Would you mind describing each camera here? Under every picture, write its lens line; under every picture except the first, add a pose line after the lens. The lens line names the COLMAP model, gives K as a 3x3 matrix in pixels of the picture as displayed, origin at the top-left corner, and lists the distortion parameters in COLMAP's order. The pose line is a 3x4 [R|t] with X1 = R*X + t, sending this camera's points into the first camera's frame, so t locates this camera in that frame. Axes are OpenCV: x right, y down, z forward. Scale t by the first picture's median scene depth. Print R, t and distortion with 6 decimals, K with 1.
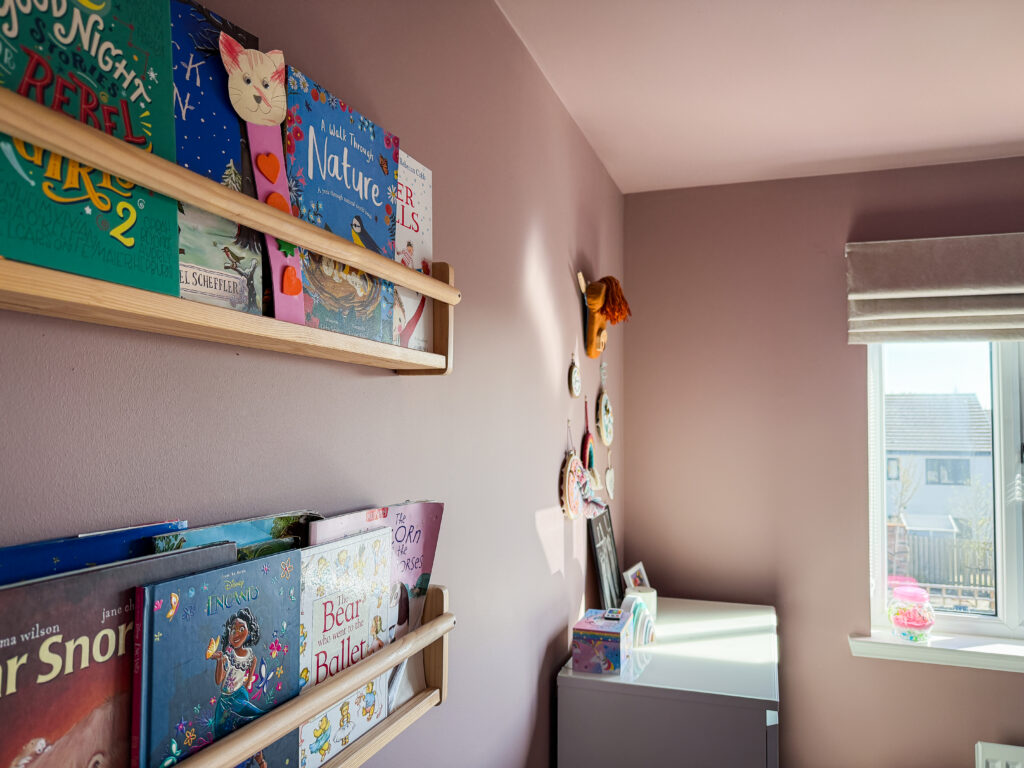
lens RADIAL K [[744.7, 0, 512.0], [0, 744.7, 384.0], [0, 0, 1]] dist [-0.004655, -0.001884]
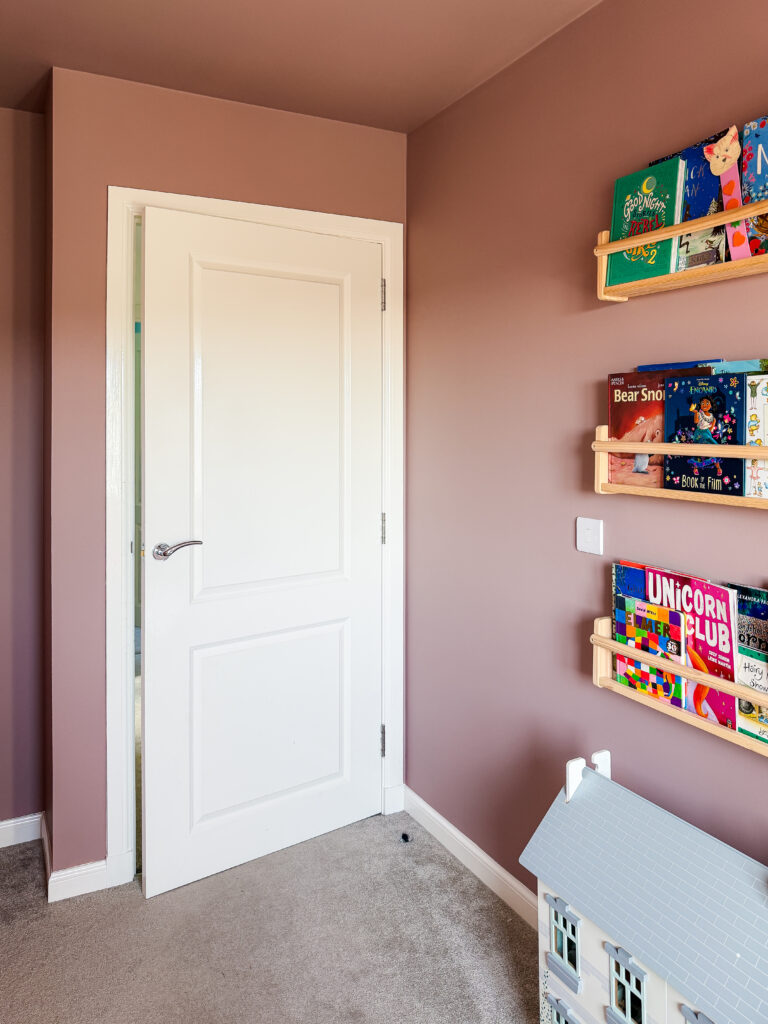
lens RADIAL K [[744.7, 0, 384.0], [0, 744.7, 512.0], [0, 0, 1]] dist [-0.004655, -0.001884]
pose [[-0.679633, 0.085245, -0.728583, 2.190197], [0.035843, 0.995898, 0.083087, 0.460422], [0.732676, 0.030354, -0.679900, 1.961812]]
